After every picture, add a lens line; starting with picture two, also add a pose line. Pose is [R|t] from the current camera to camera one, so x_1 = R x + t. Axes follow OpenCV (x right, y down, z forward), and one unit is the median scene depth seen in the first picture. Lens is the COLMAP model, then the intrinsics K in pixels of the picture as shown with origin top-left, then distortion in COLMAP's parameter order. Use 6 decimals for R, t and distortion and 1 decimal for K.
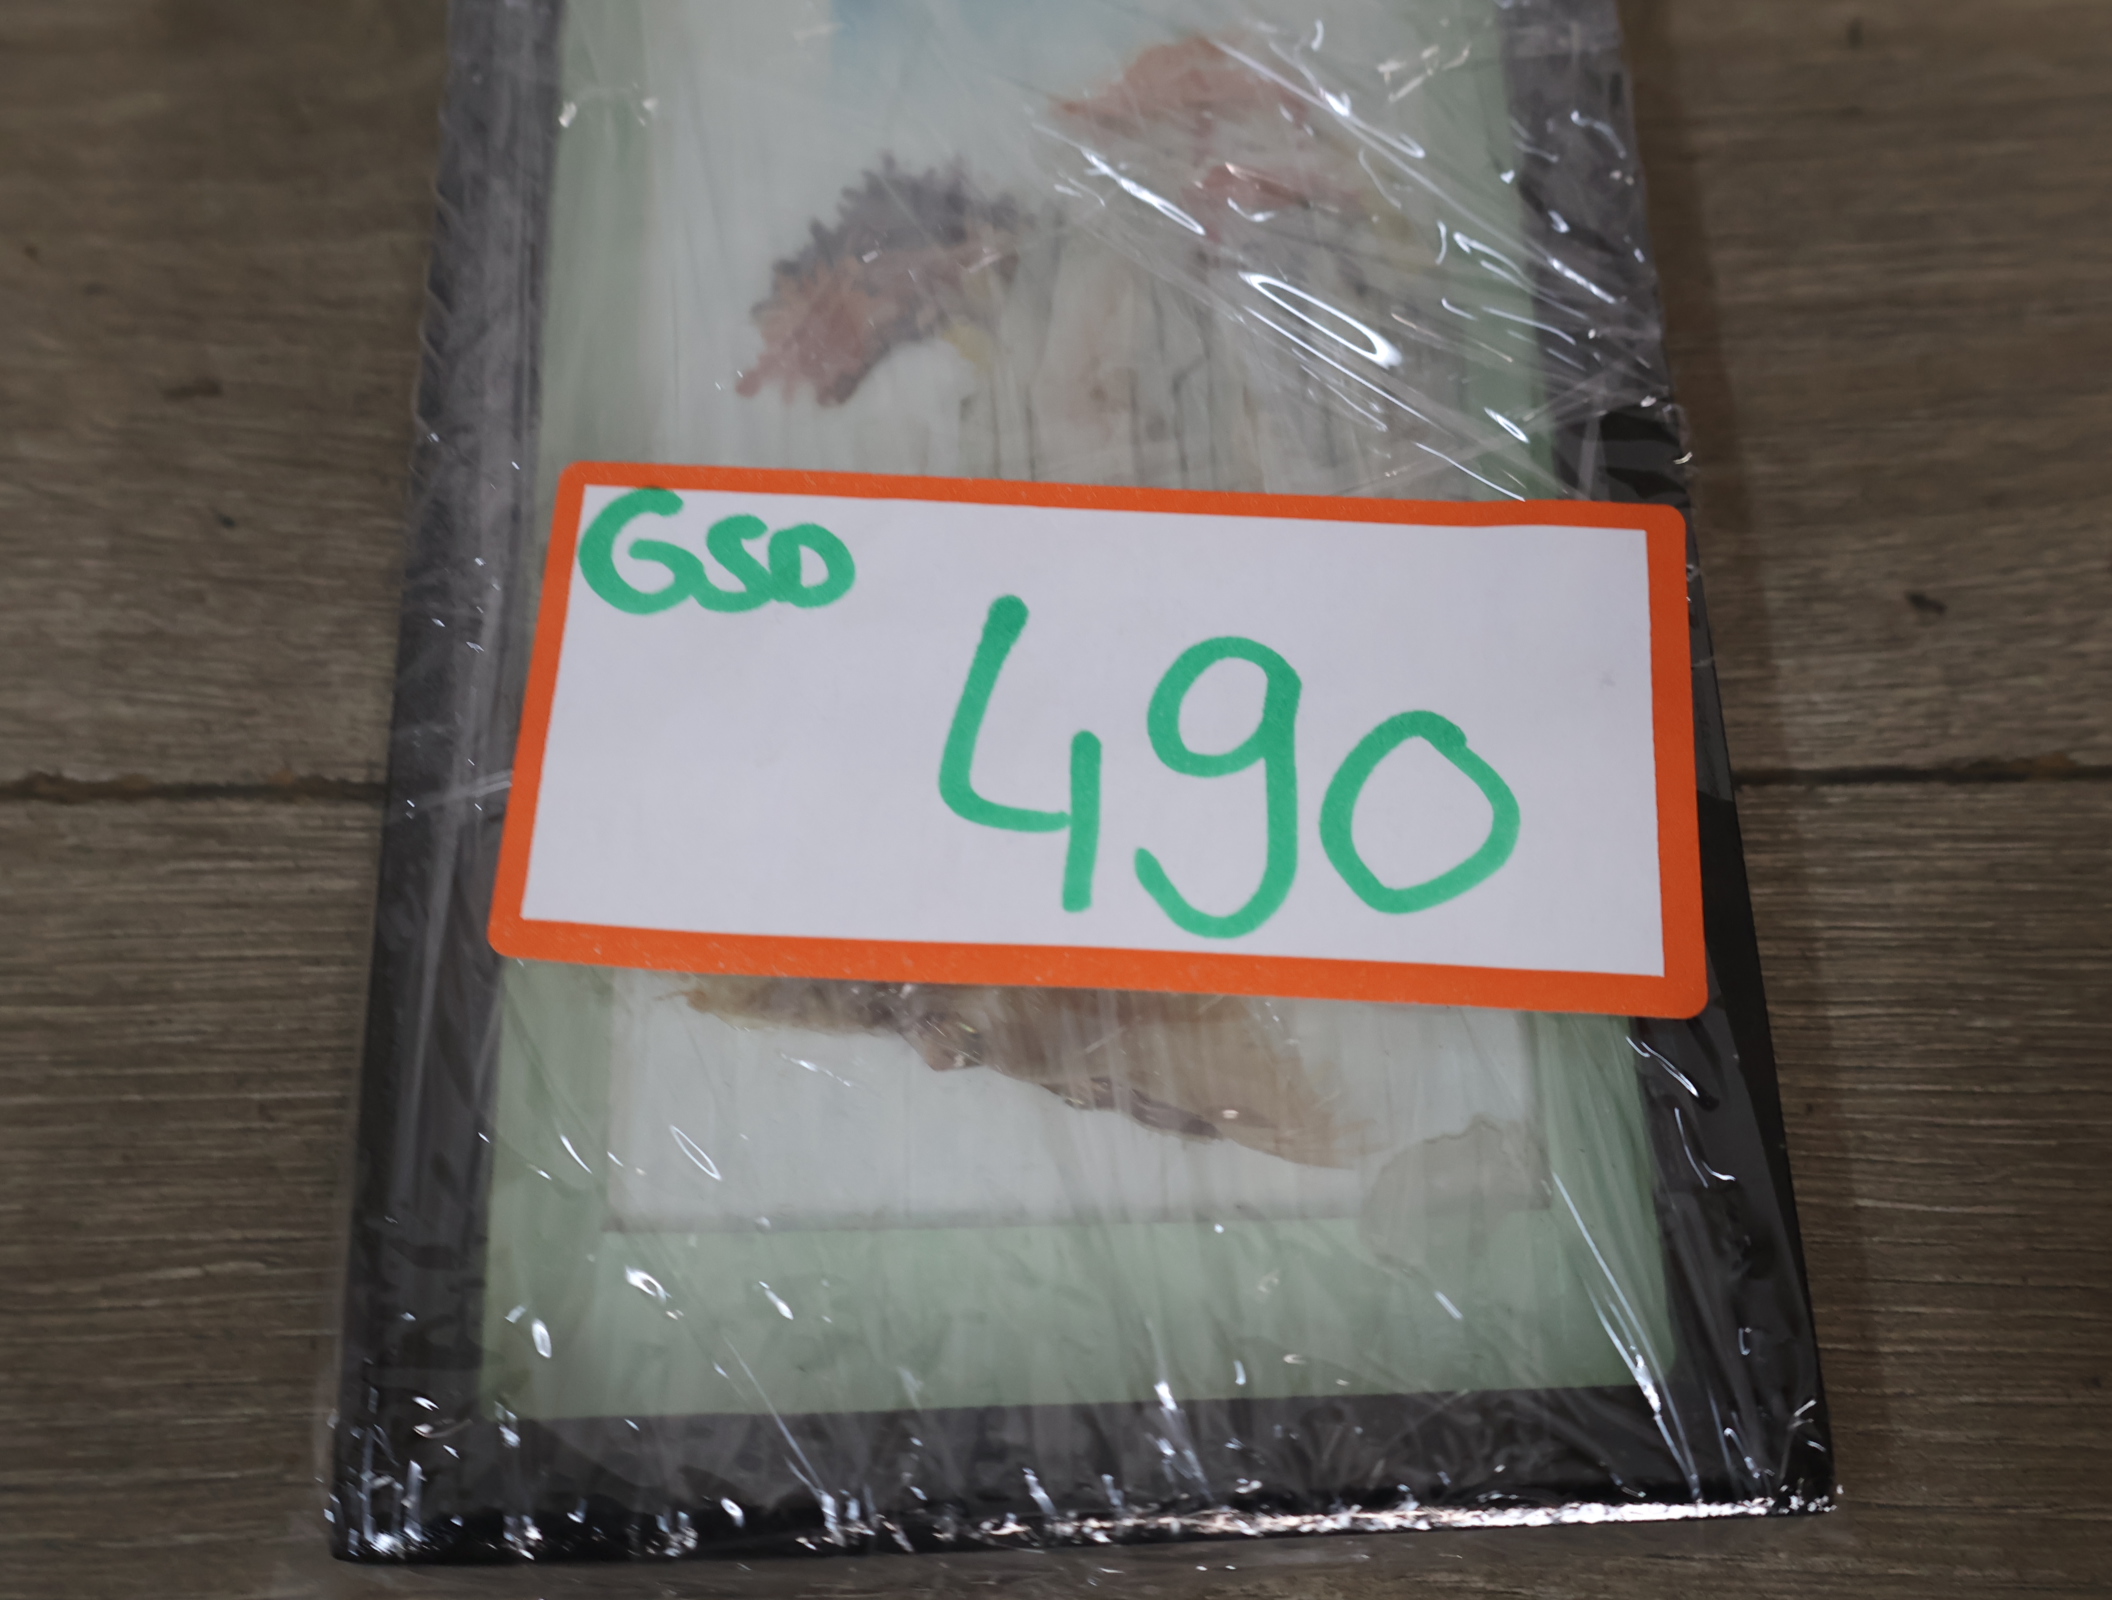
lens RADIAL K [[2385.0, 0, 1056.0], [0, 2385.0, 800.0], [0, 0, 1]] dist [0.021062, -0.014932]
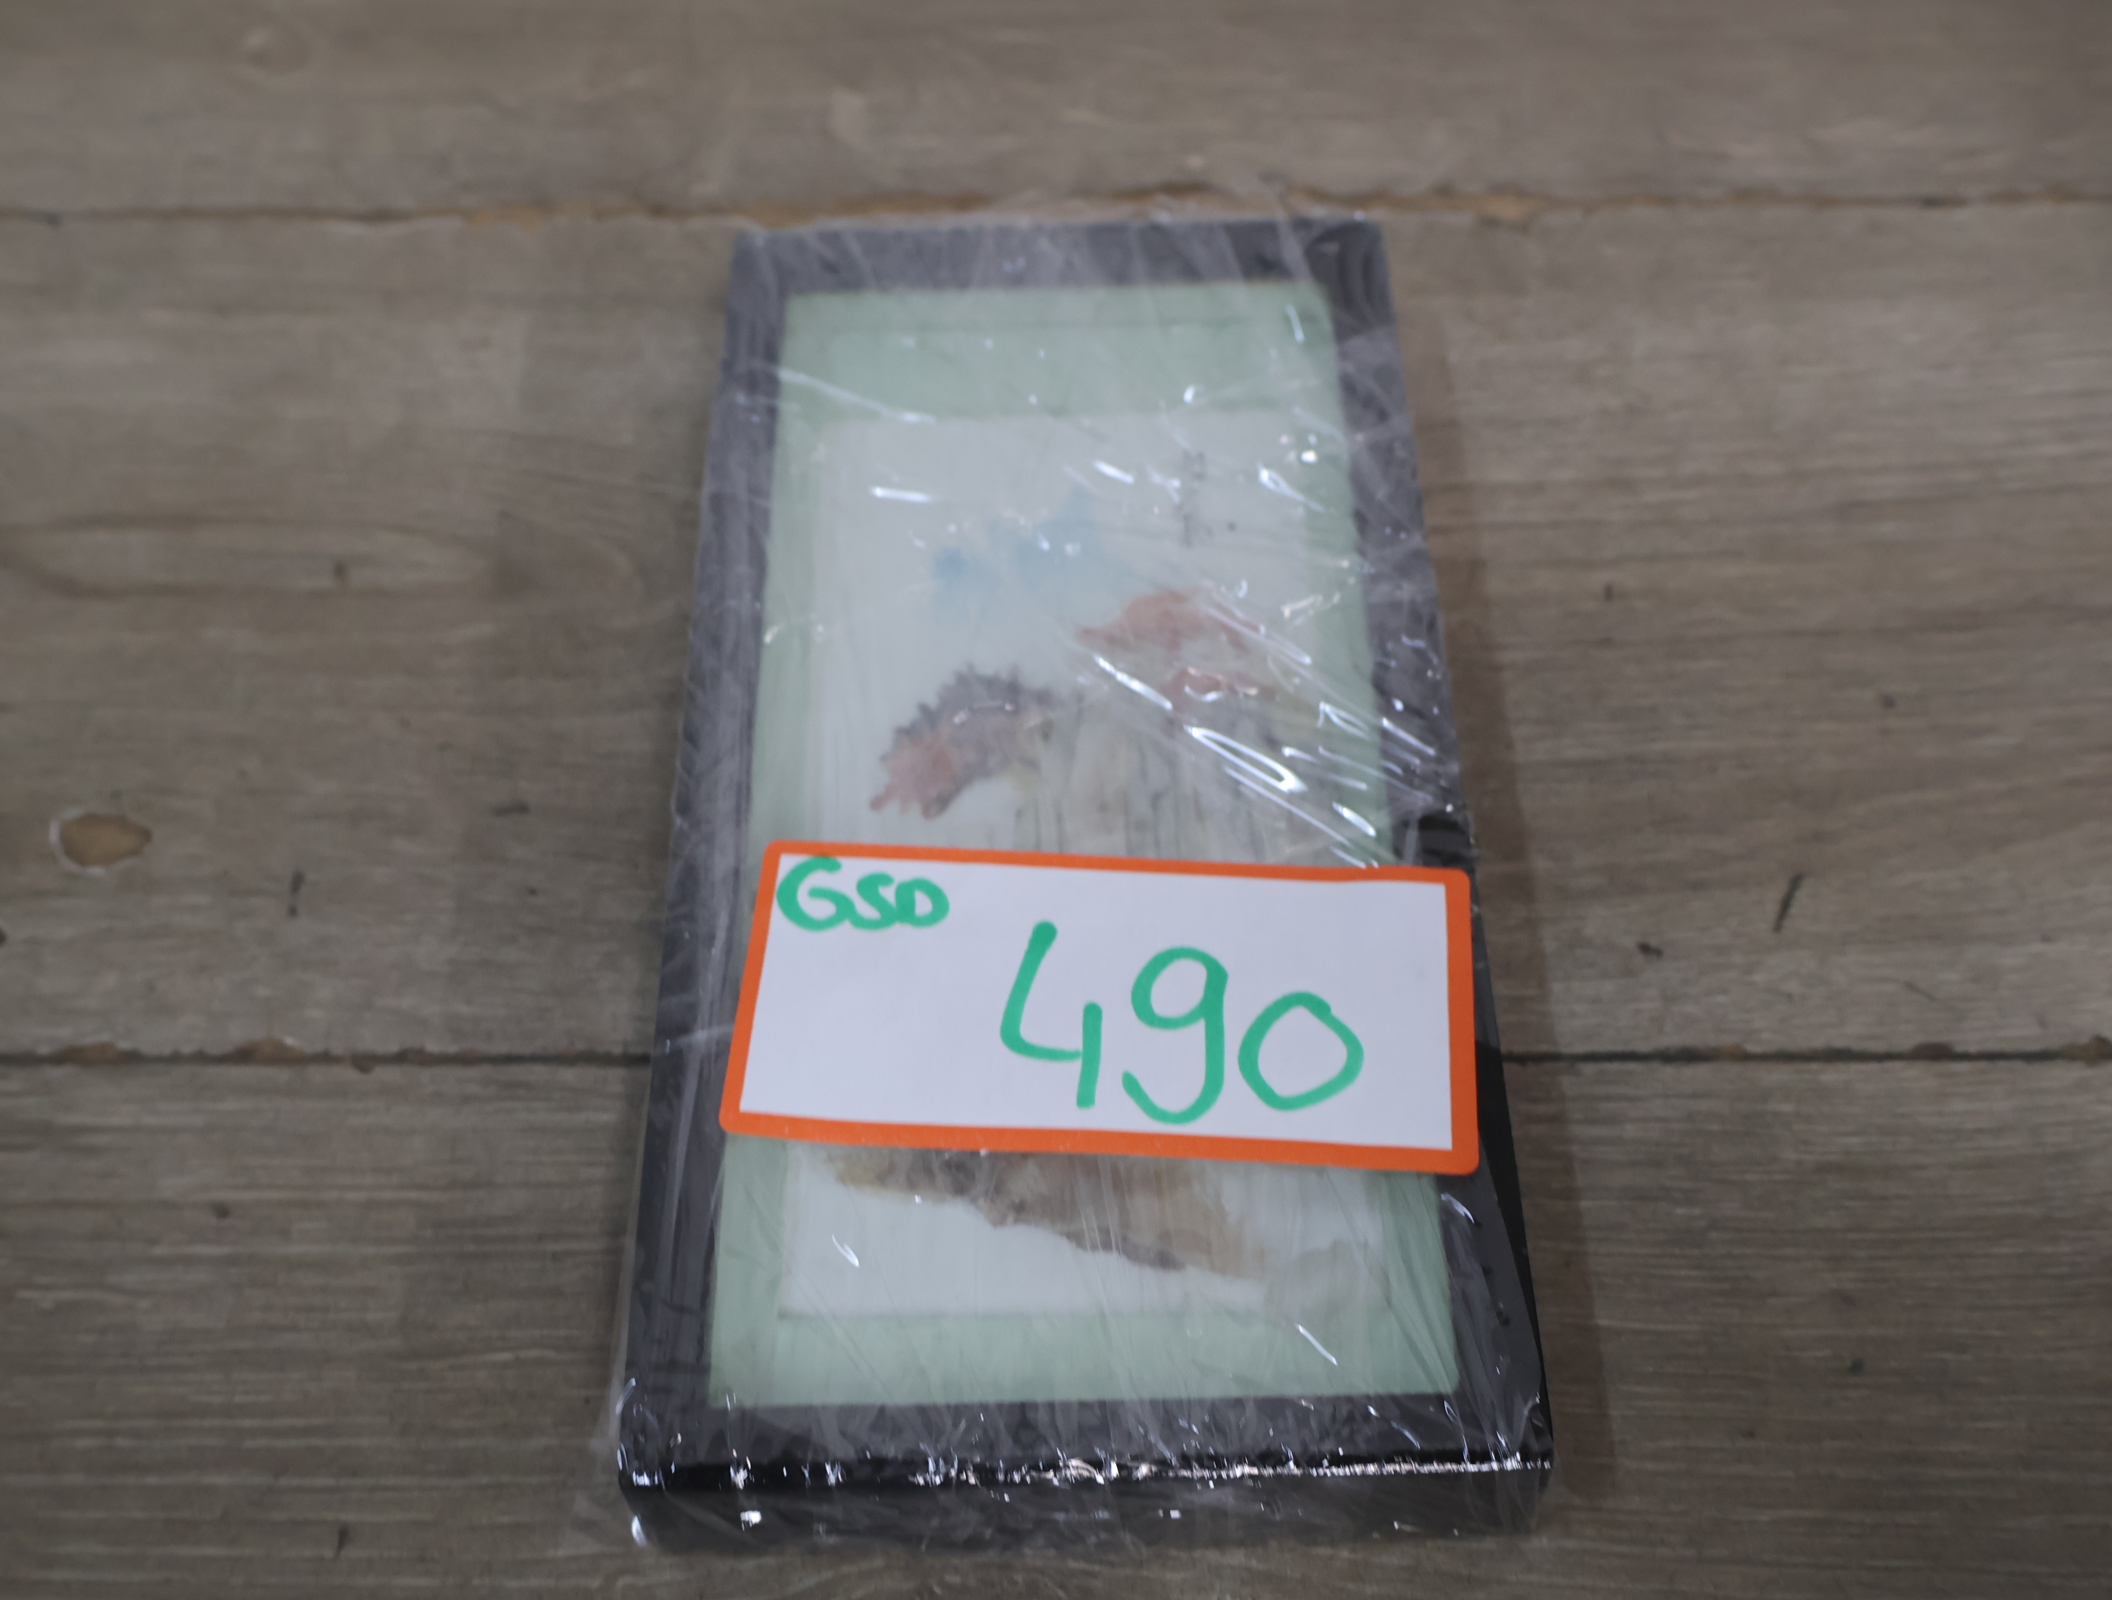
lens RADIAL K [[2350.4, 0, 1057.1], [0, 2350.4, 876.1], [0, 0, 1]] dist [0.014278, 0.012846]
pose [[0.999862, 0.006891, -0.015130, 0.011046], [-0.009703, 0.980860, -0.194473, 0.179674], [0.013501, 0.194593, 0.980791, -0.517641]]
